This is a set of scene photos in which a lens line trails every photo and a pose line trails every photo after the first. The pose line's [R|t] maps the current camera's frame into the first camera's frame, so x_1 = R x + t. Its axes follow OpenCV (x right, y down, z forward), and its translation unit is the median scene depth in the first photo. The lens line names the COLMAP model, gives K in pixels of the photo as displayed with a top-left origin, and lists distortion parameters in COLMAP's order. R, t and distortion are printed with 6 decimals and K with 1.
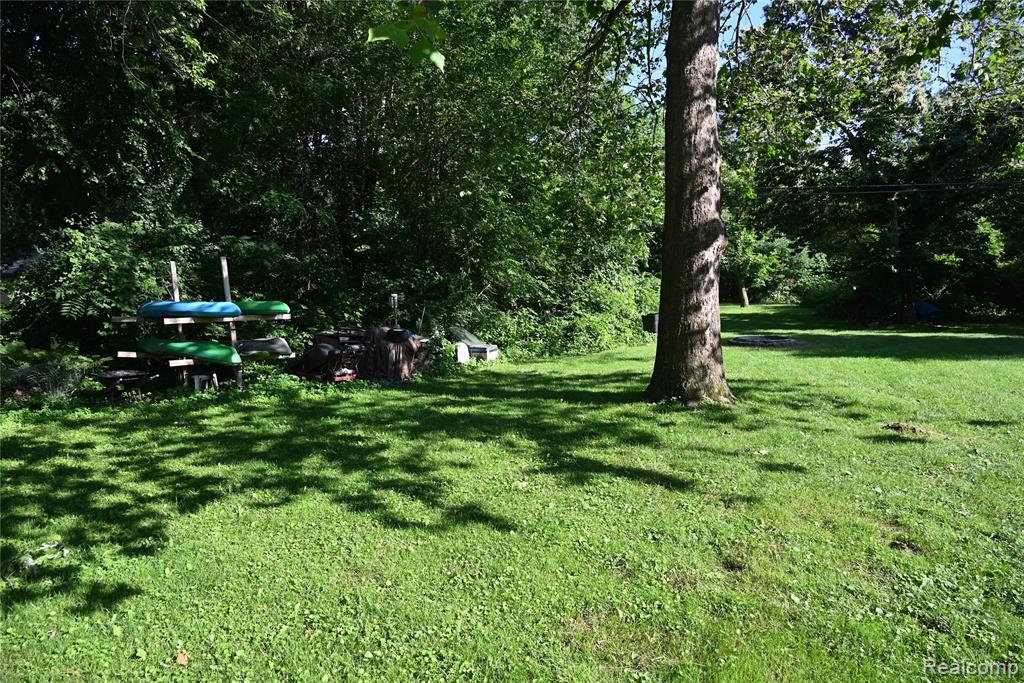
lens RADIAL K [[683.9, 0, 508.2], [0, 683.9, 352.8], [0, 0, 1]] dist [-0.003636, -0.000891]
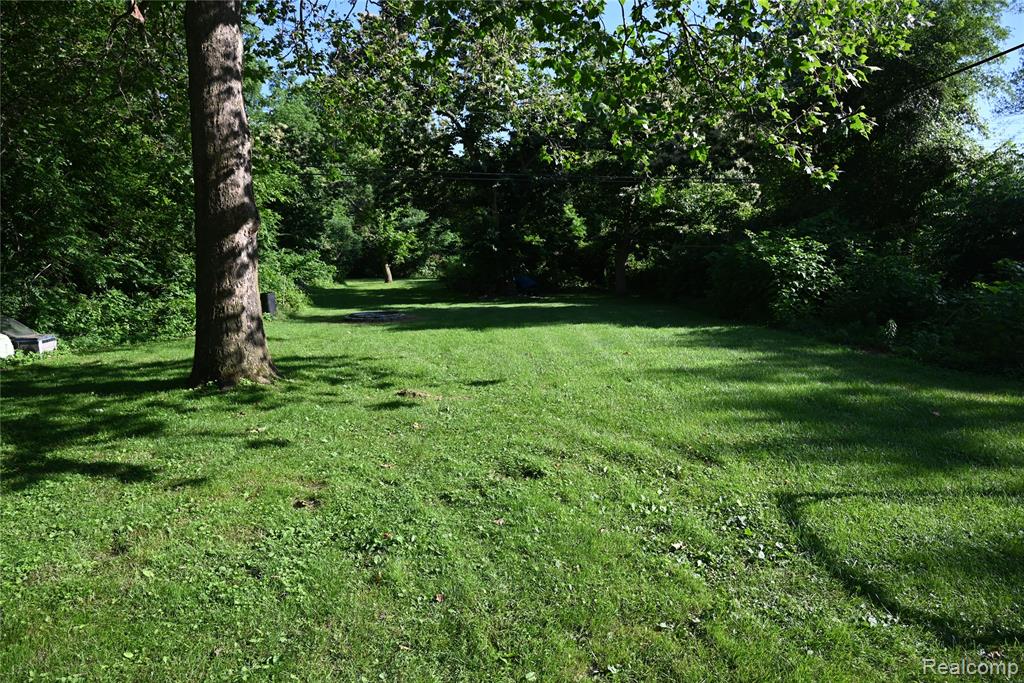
lens RADIAL K [[682.0, 0, 517.5], [0, 682.0, 352.3], [0, 0, 1]] dist [-0.008677, -0.001185]
pose [[0.888495, -0.062607, 0.454596, 0.131242], [0.046044, 0.997813, 0.047428, -0.002823], [-0.456571, -0.021208, 0.889434, -0.055126]]
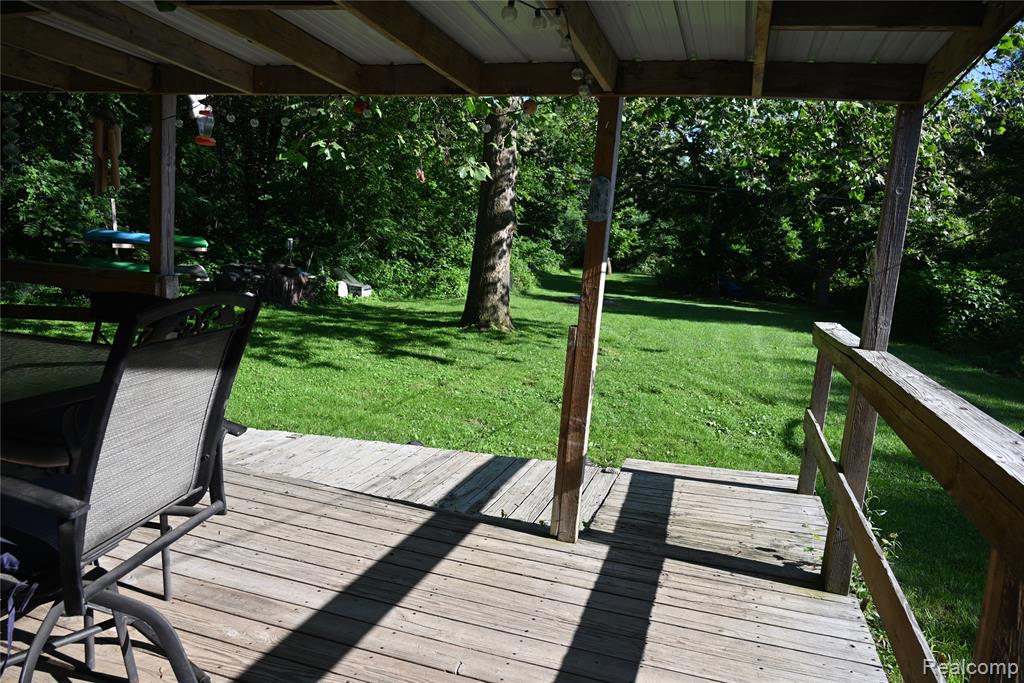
lens RADIAL K [[682.0, 0, 517.5], [0, 682.0, 352.3], [0, 0, 1]] dist [-0.008677, -0.001185]
pose [[0.984921, 0.063927, 0.160758, 0.066368], [-0.074353, 0.995444, 0.059690, 0.019112], [-0.156210, -0.070743, 0.985187, -0.365535]]
